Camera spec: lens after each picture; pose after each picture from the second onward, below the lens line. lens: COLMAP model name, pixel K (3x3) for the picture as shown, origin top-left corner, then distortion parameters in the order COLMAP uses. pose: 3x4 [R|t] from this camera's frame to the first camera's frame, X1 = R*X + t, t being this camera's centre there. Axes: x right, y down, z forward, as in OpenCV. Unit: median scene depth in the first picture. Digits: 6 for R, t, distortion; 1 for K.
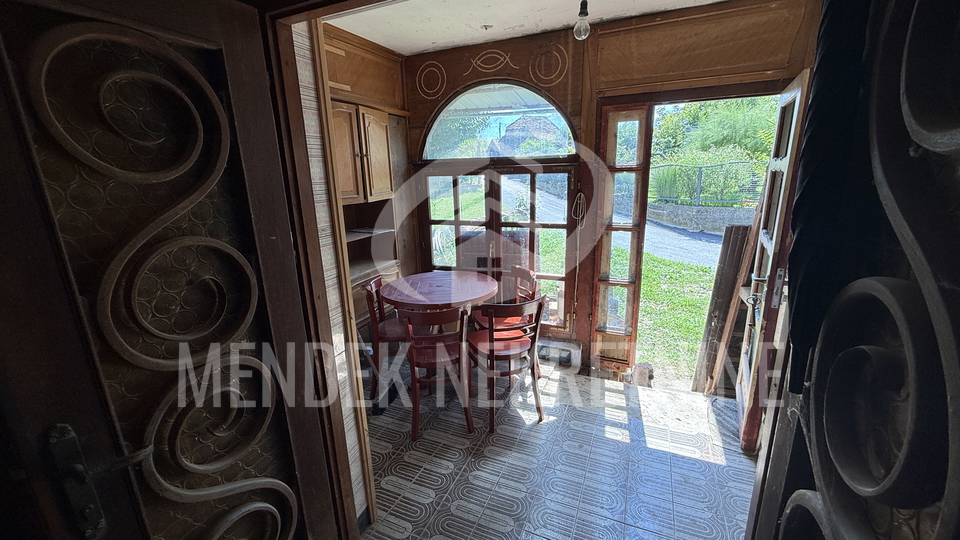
lens RADIAL K [[383.4, 0, 478.7], [0, 383.4, 268.7], [0, 0, 1]] dist [-0.000554, 0.000222]
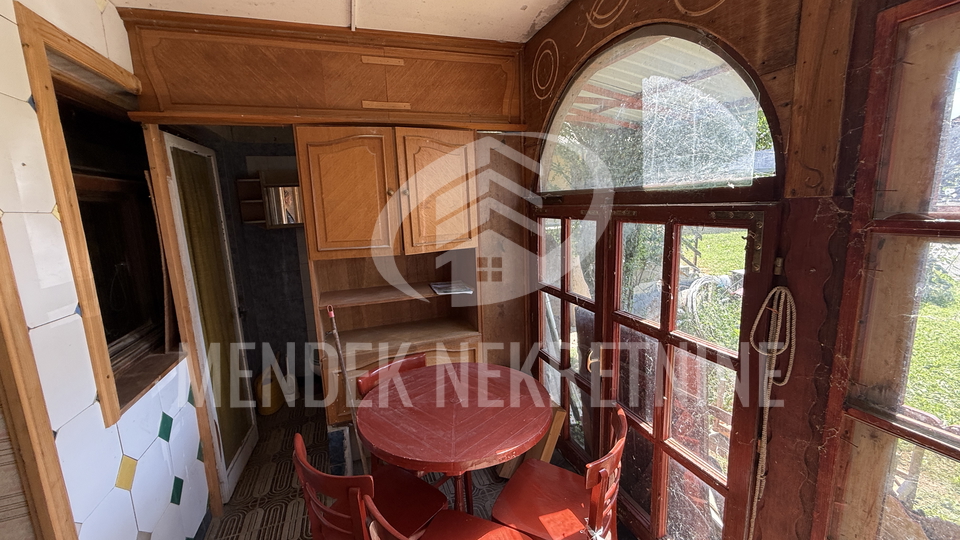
lens RADIAL K [[382.0, 0, 477.3], [0, 382.0, 269.7], [0, 0, 1]] dist [-0.000195, -0.000103]
pose [[0.684941, 0.129387, -0.717018, 0.323978], [-0.164191, 0.986202, 0.021115, -0.176253], [0.709857, 0.103266, 0.696734, 0.564996]]
